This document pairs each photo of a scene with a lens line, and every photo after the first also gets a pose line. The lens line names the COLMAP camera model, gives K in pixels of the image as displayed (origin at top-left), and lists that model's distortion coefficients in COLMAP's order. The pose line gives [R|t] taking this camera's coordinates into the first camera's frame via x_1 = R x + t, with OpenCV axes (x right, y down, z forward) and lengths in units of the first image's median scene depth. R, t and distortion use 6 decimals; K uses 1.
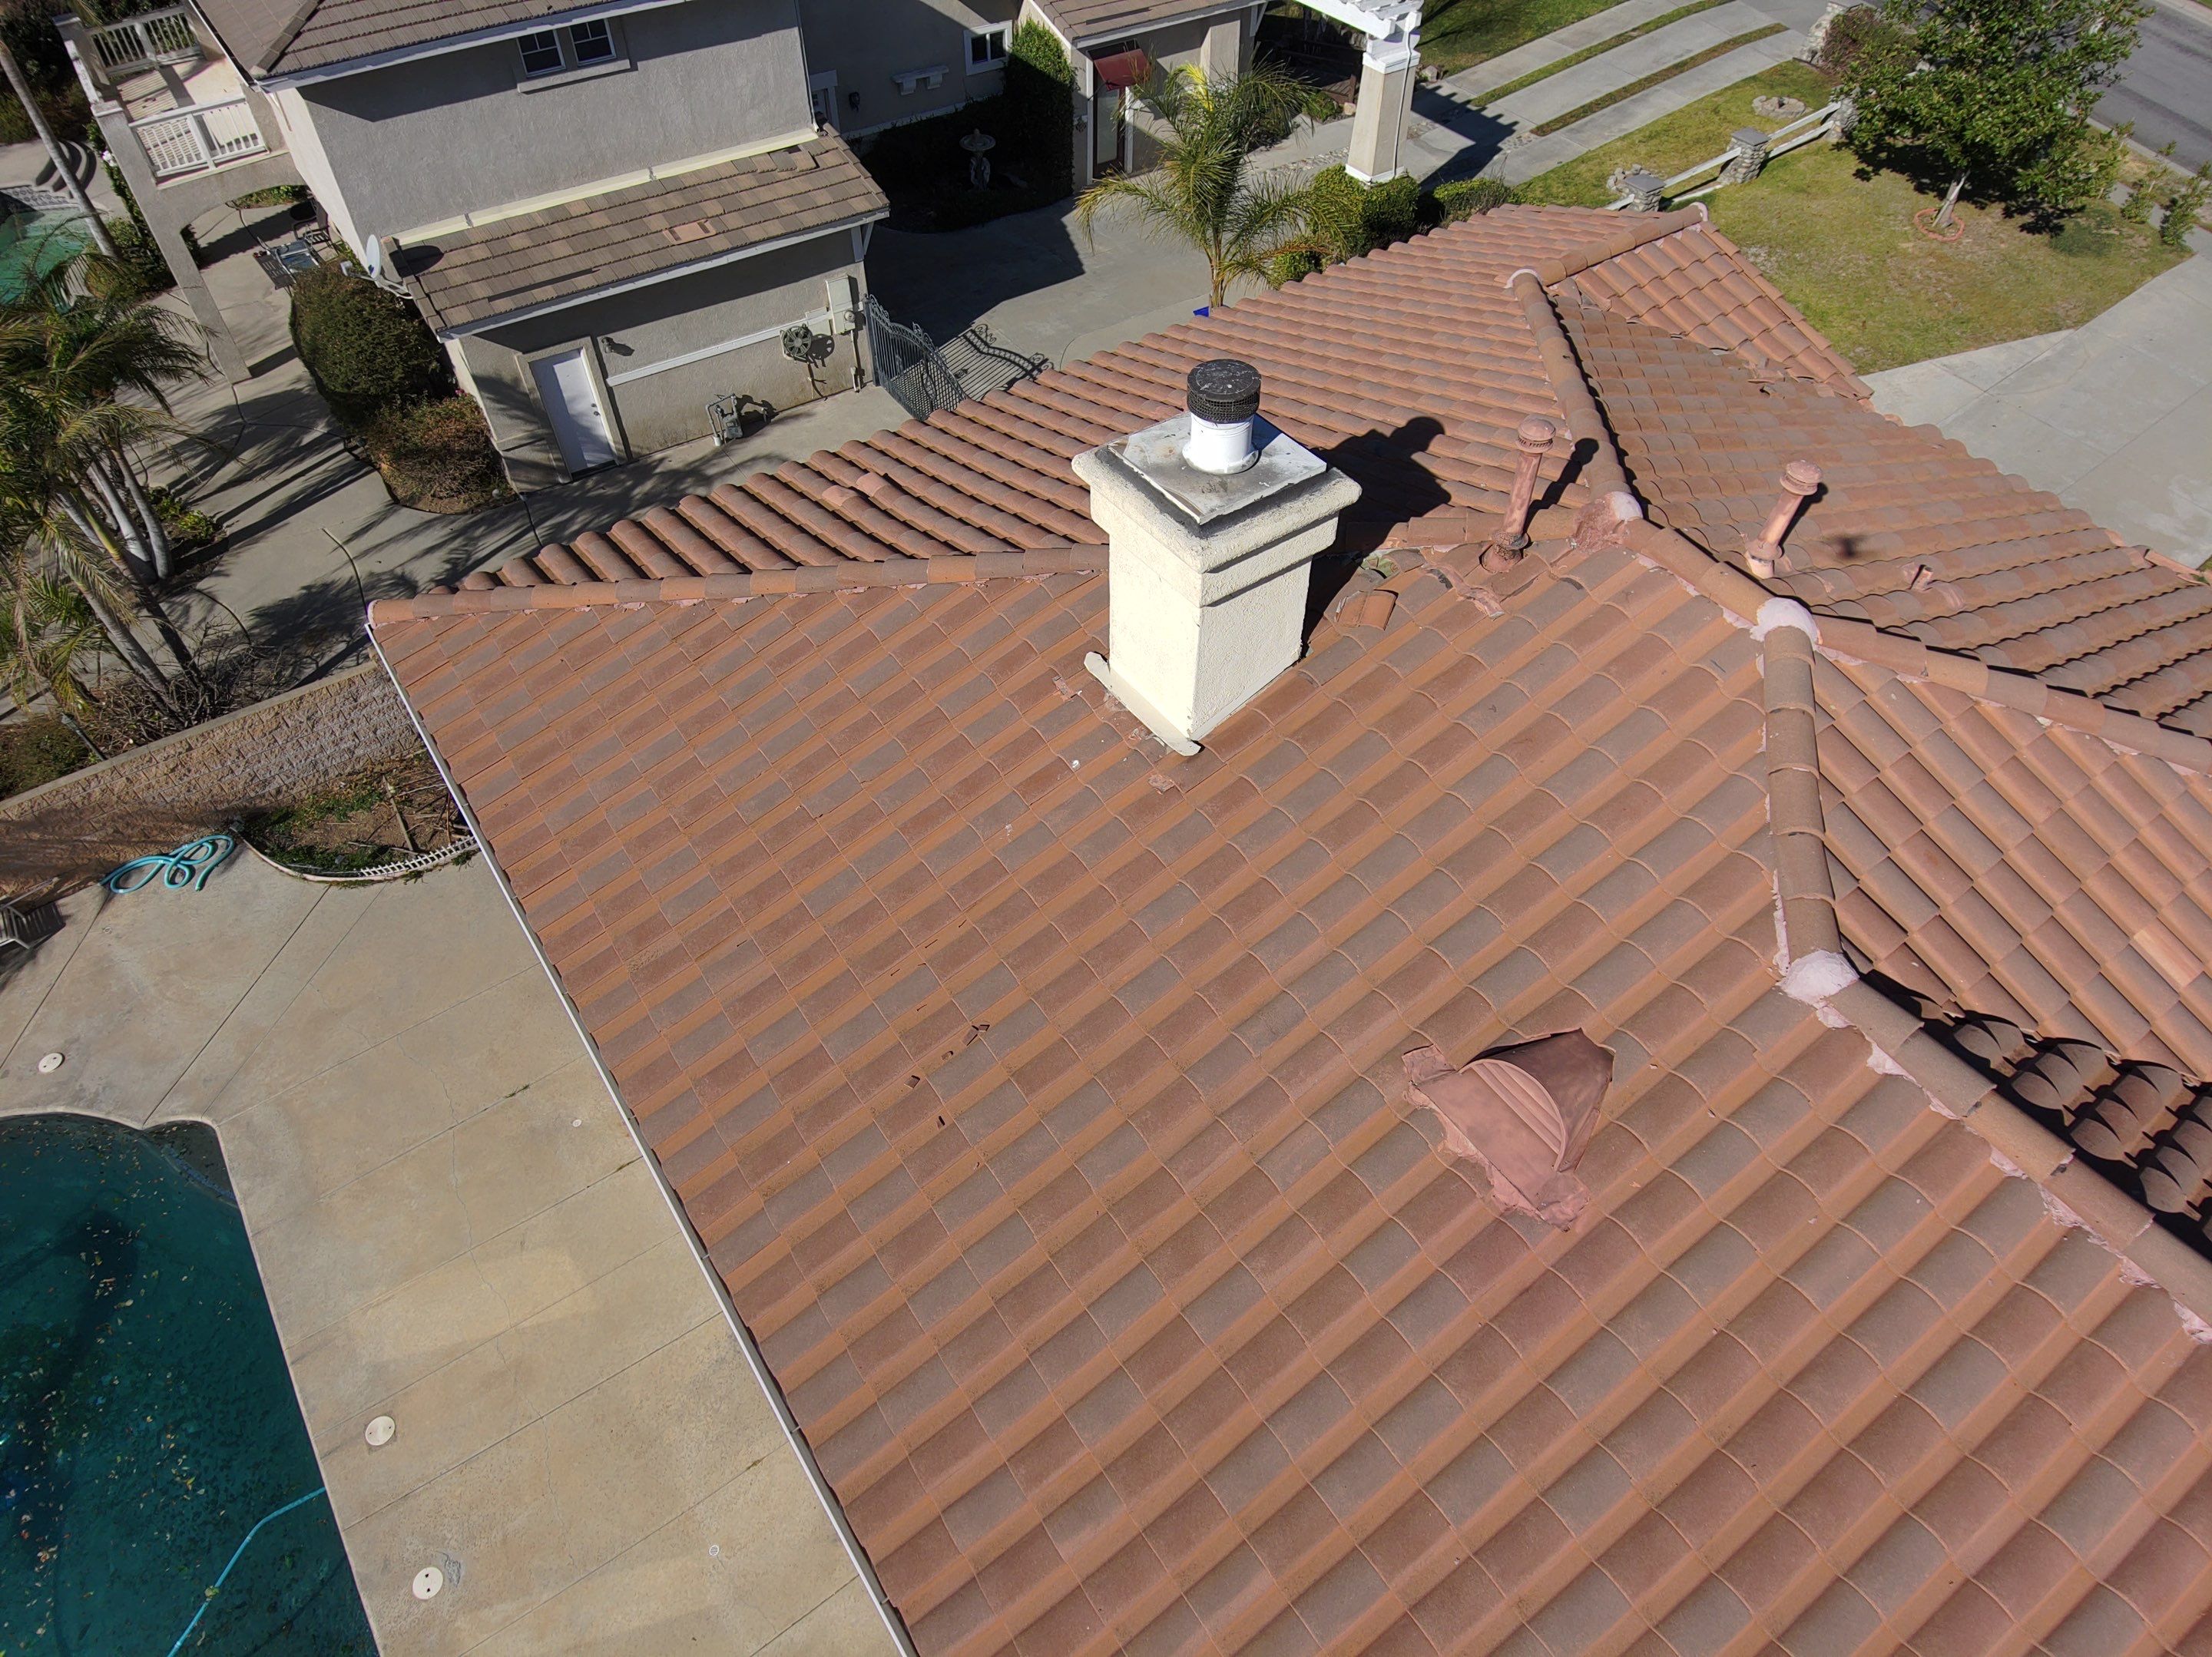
lens RADIAL K [[1338.0, 0, 1107.0], [0, 1338.0, 868.7], [0, 0, 1]] dist [0.104978, -0.125458]
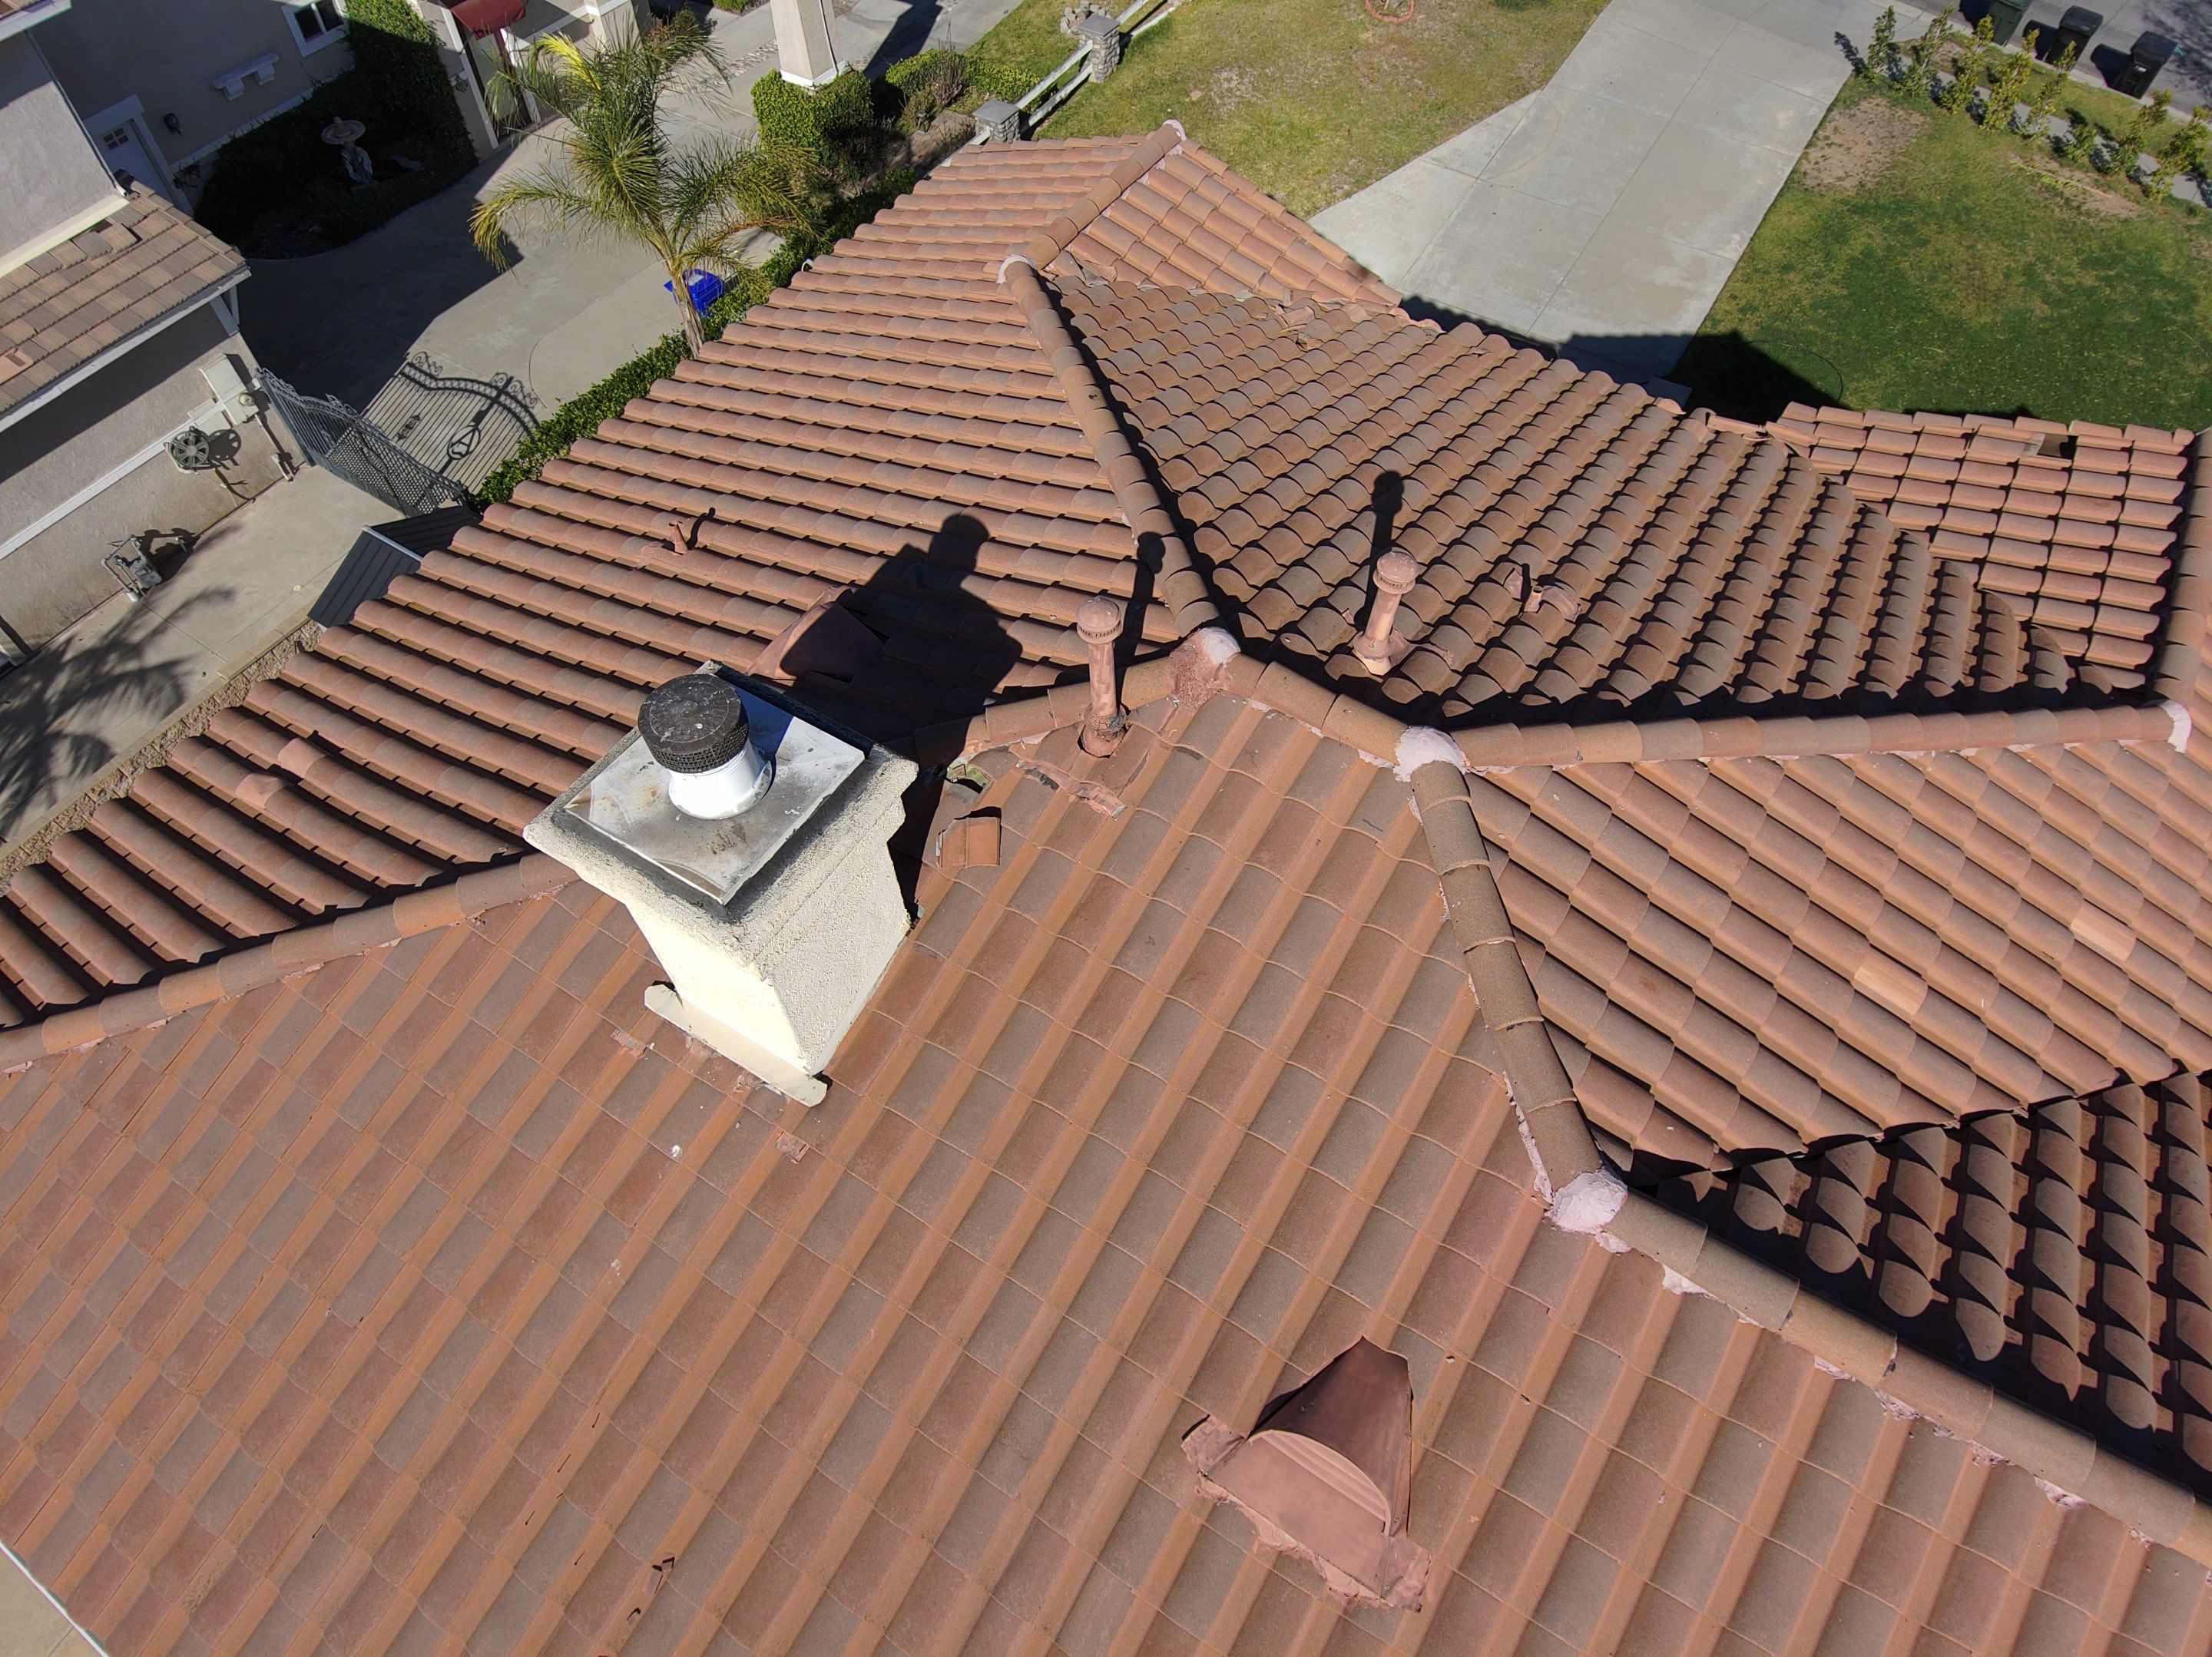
lens RADIAL K [[1310.2, 0, 1108.2], [0, 1310.2, 835.6], [0, 0, 1]] dist [0.105370, -0.126361]
pose [[0.926797, -0.317834, 0.200073, 0.111021], [0.295327, 0.945872, 0.134565, -0.275157], [-0.232013, -0.065627, 0.970496, 0.204118]]
